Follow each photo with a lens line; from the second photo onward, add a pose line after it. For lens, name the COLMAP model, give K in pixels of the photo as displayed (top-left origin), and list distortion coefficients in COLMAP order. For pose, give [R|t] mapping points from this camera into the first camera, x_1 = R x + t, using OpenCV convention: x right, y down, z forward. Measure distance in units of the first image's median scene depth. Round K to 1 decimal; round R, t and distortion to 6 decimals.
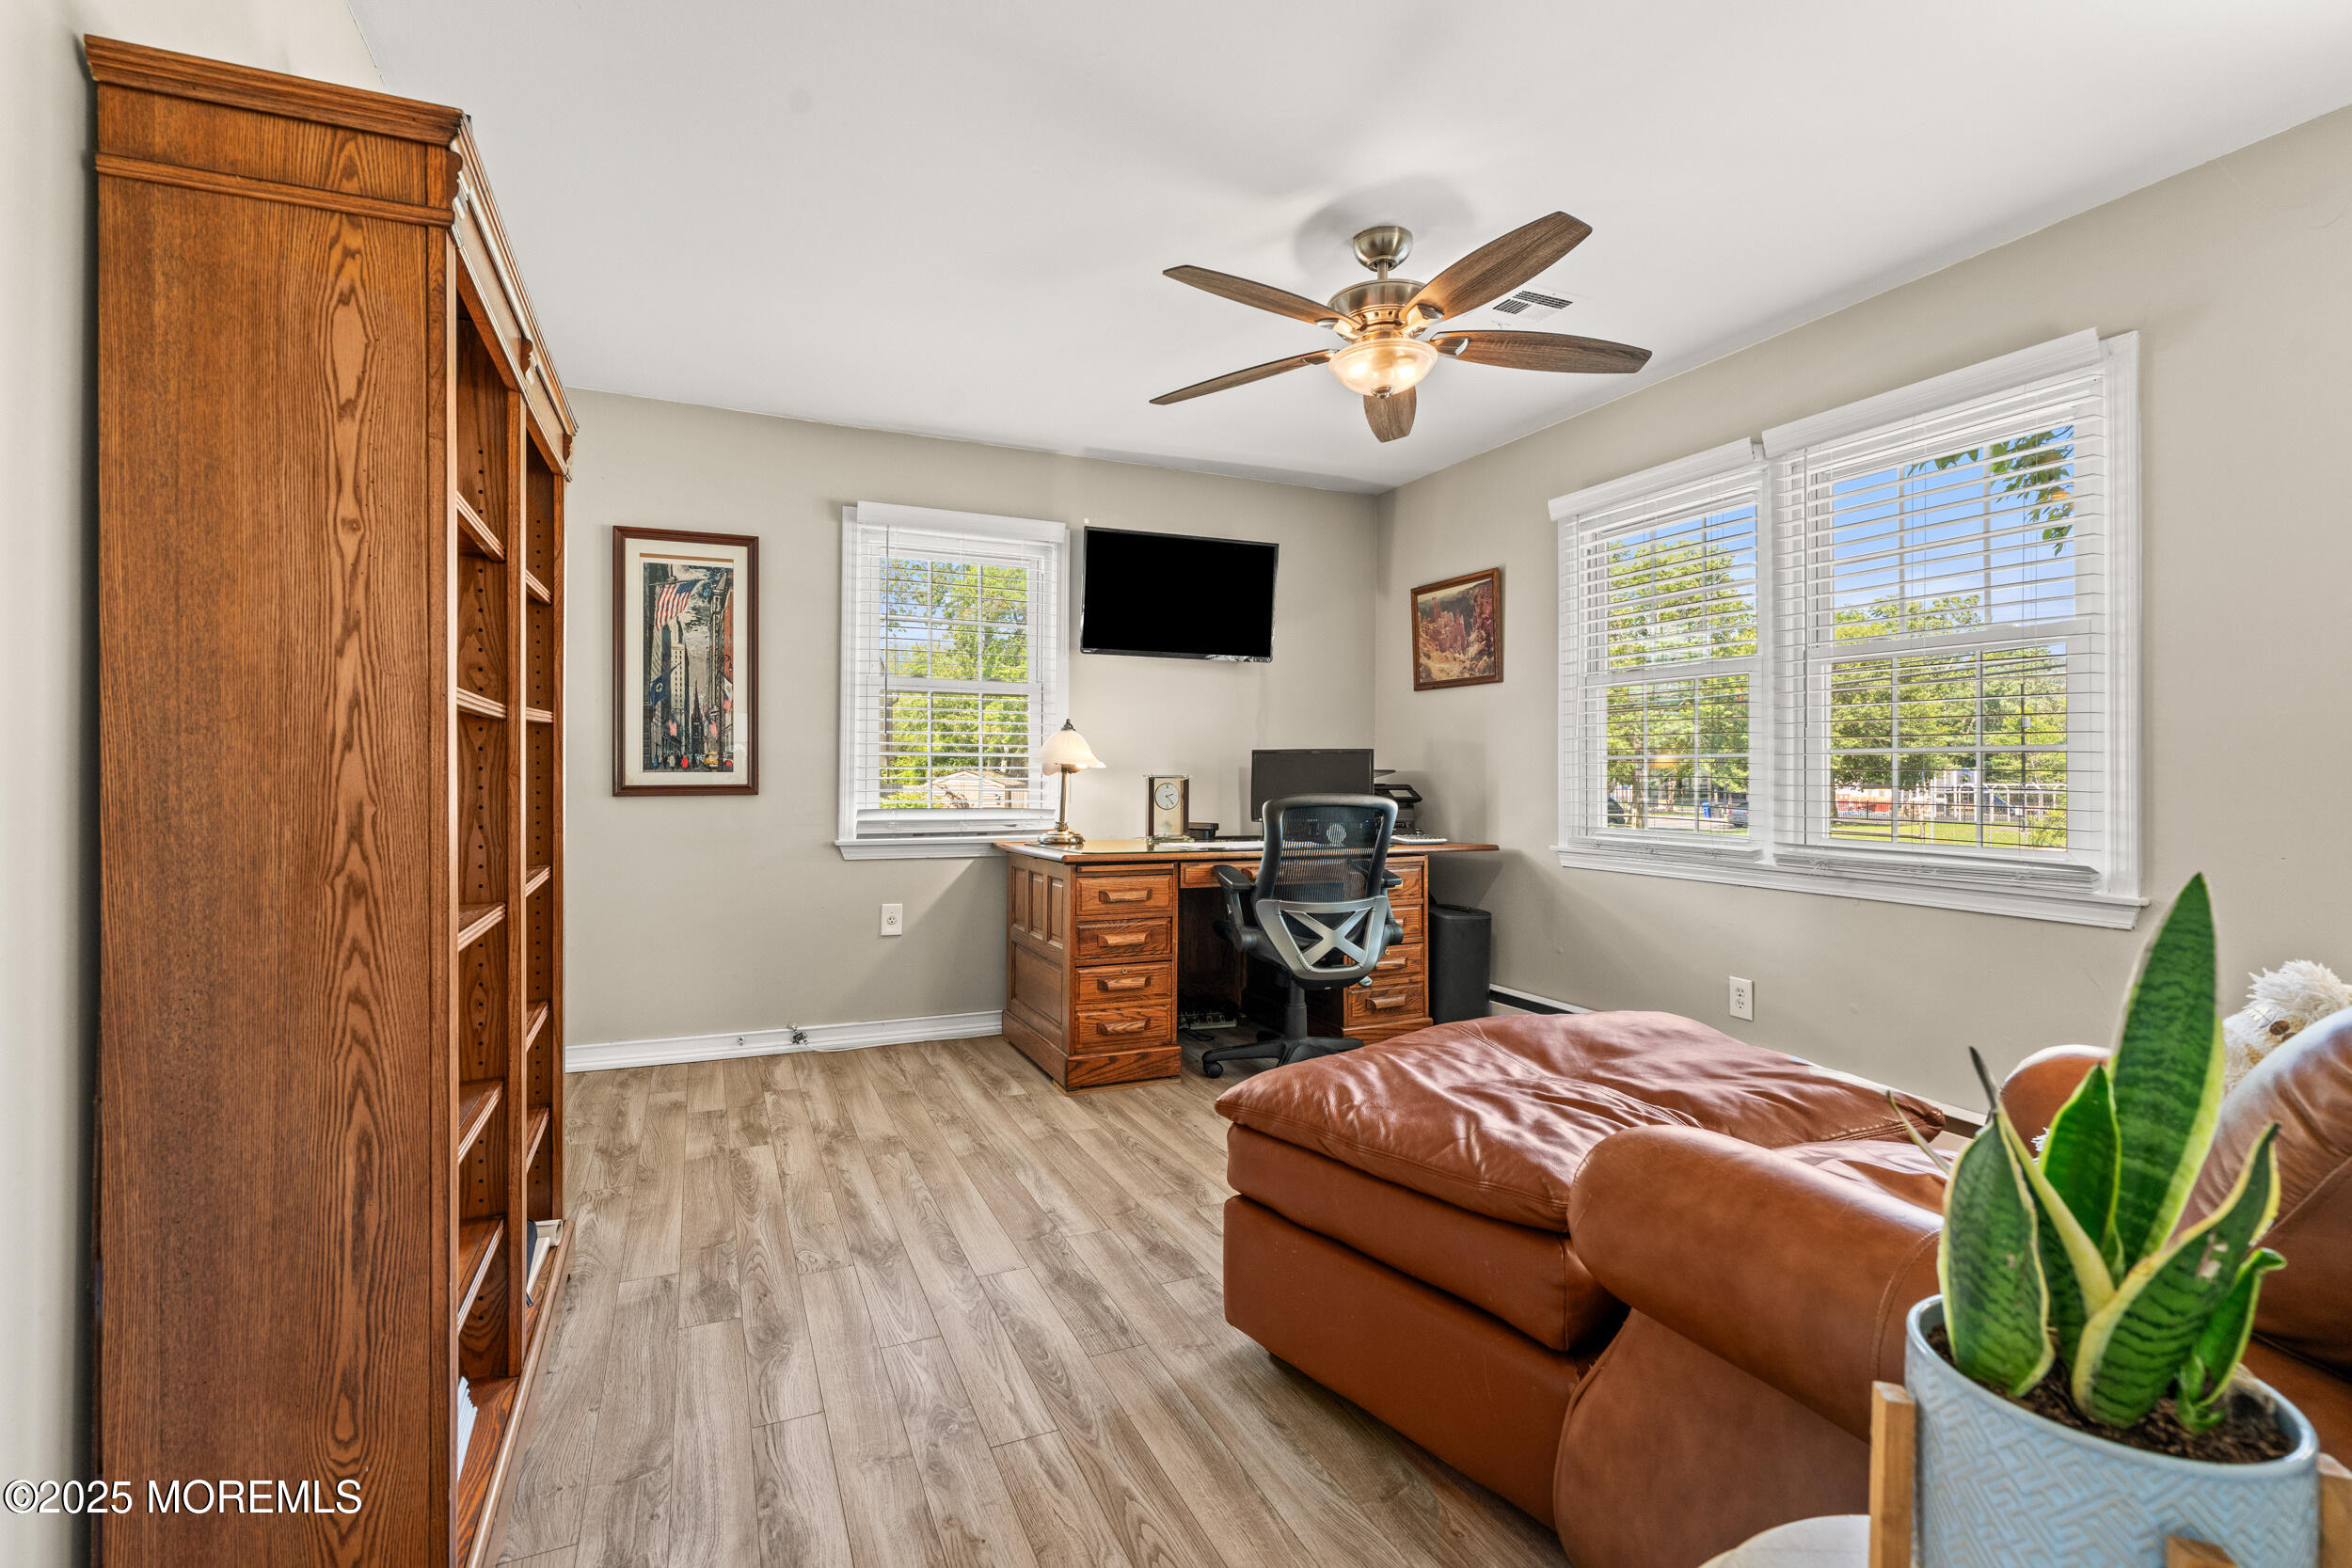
lens RADIAL K [[1129.1, 0, 1173.6], [0, 1129.1, 775.8], [0, 0, 1]] dist [-0.003149, 0.000090]
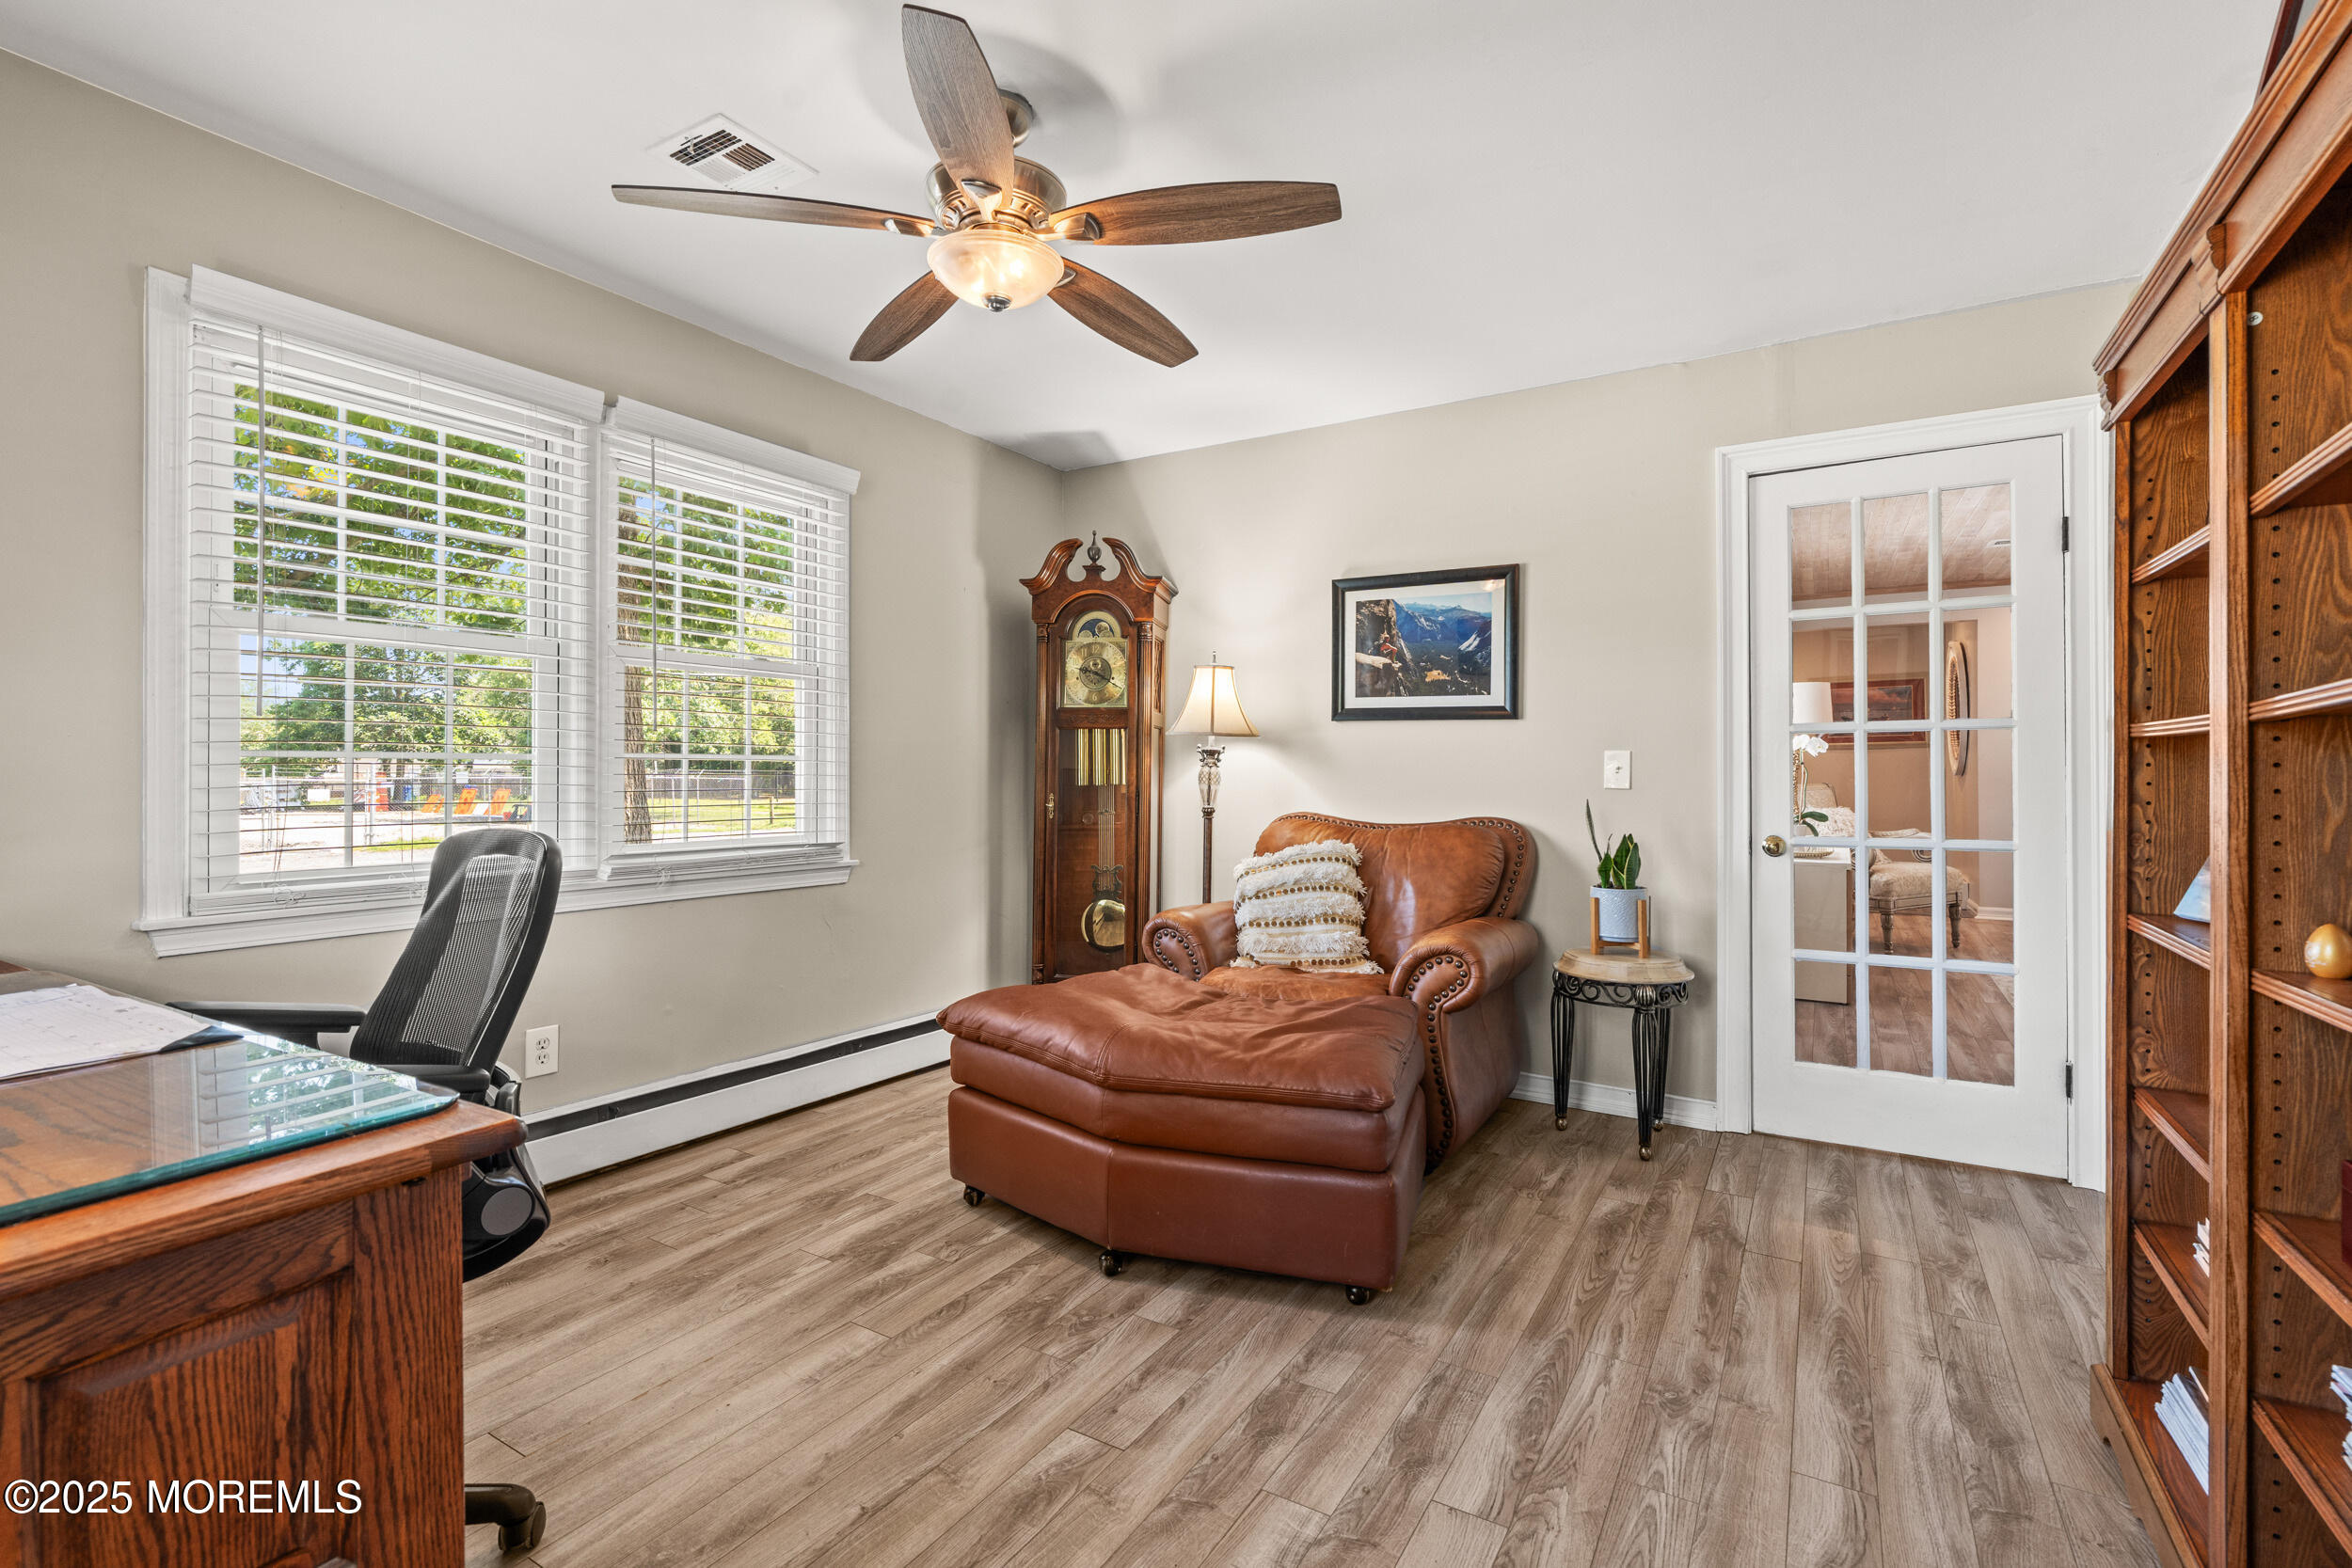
lens RADIAL K [[1129.1, 0, 1172.1], [0, 1129.1, 776.1], [0, 0, 1]] dist [-0.003149, 0.000090]
pose [[-0.602267, -0.002561, 0.798290, -0.703879], [0.000344, 0.999994, 0.003467, -0.012052], [-0.798294, 0.002363, -0.602263, 1.862512]]
